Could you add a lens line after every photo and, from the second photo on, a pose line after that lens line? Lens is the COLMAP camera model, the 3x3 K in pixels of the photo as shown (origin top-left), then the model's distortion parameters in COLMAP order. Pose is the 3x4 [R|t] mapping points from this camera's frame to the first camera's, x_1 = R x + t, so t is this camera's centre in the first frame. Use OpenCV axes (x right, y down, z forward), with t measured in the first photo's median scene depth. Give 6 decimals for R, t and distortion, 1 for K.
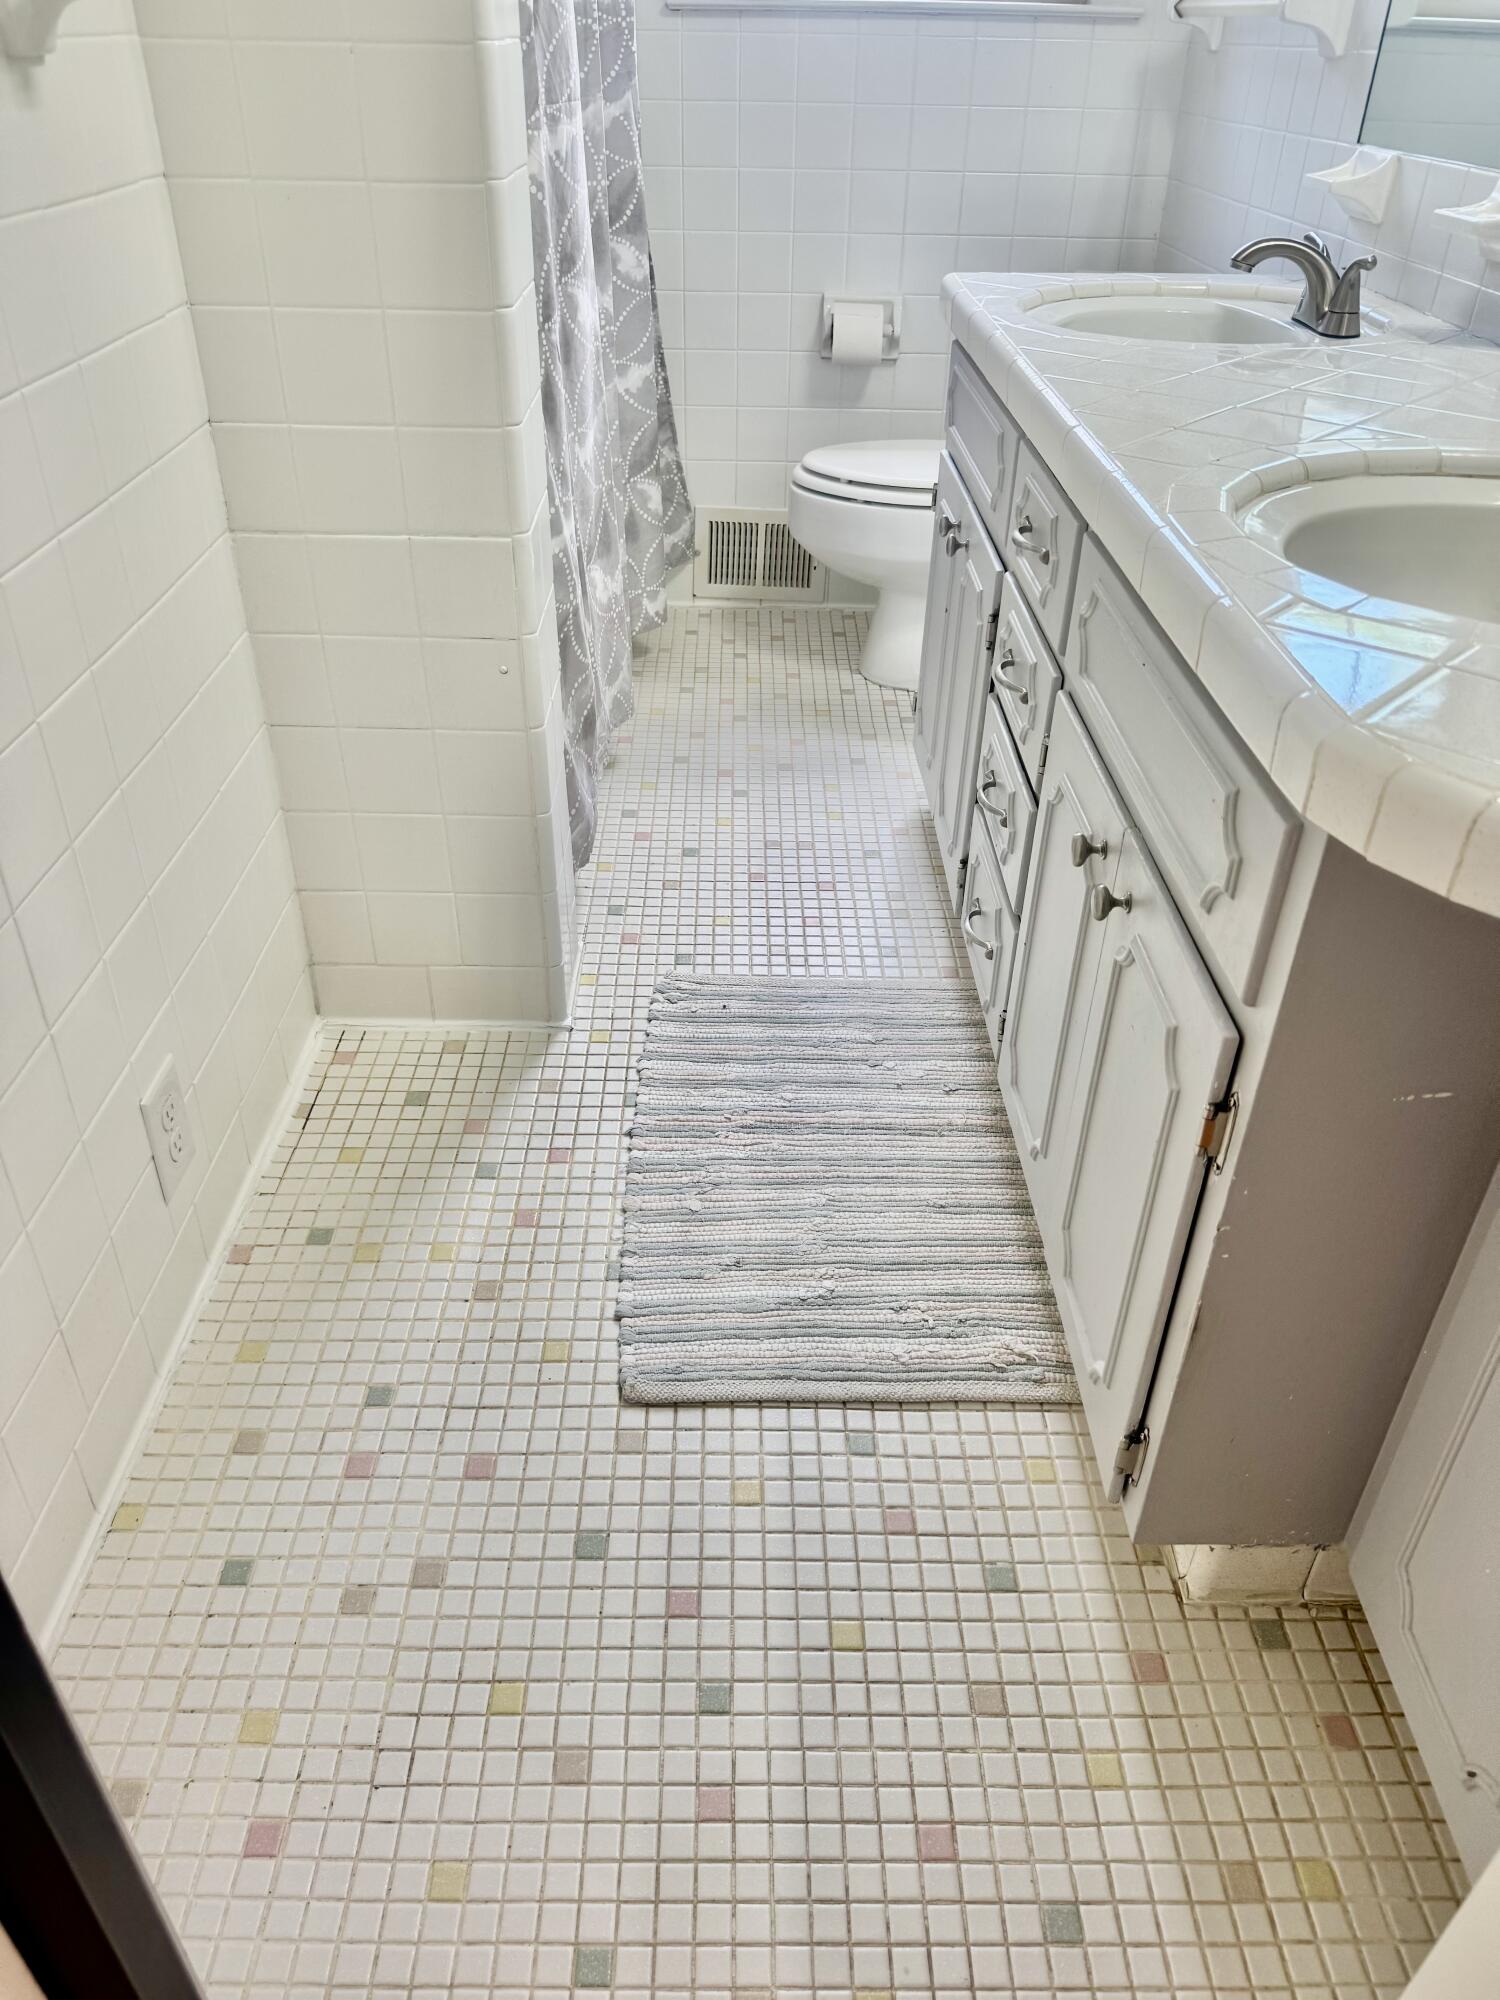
lens RADIAL K [[1419.4, 0, 755.9], [0, 1419.4, 1008.0], [0, 0, 1]] dist [0.029759, -0.028702]
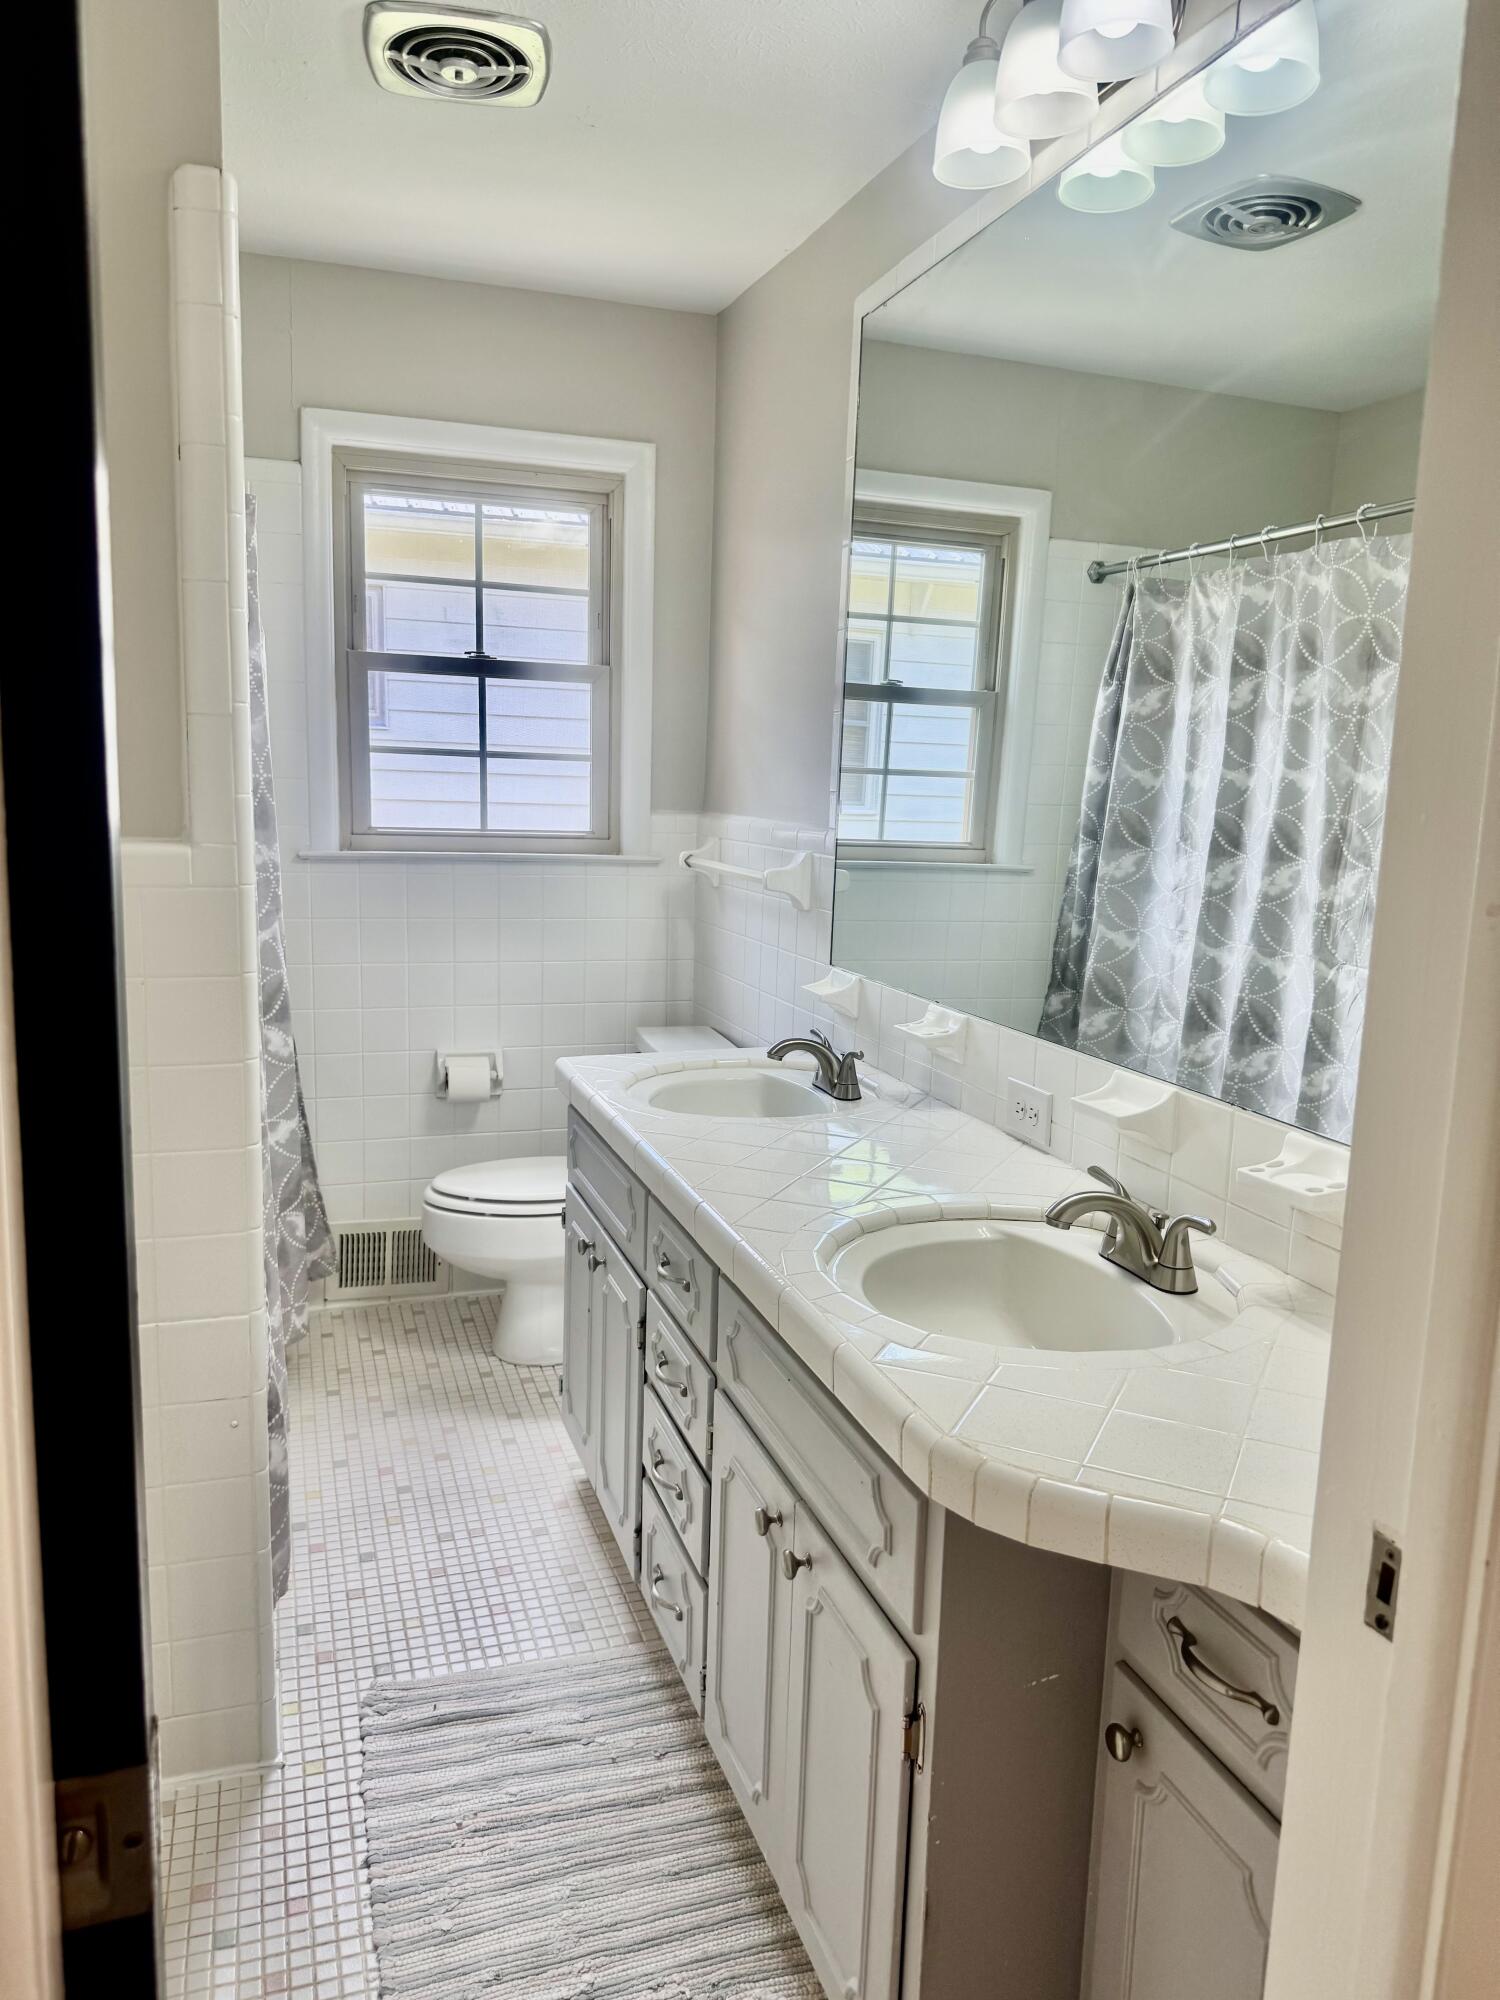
lens RADIAL K [[1419.4, 0, 755.9], [0, 1419.4, 1008.0], [0, 0, 1]] dist [0.029759, -0.028702]
pose [[0.951300, -0.043366, 0.305200, -0.101376], [0.168114, 0.902853, -0.395721, -0.013692], [-0.258390, 0.427758, 0.866174, -0.216065]]
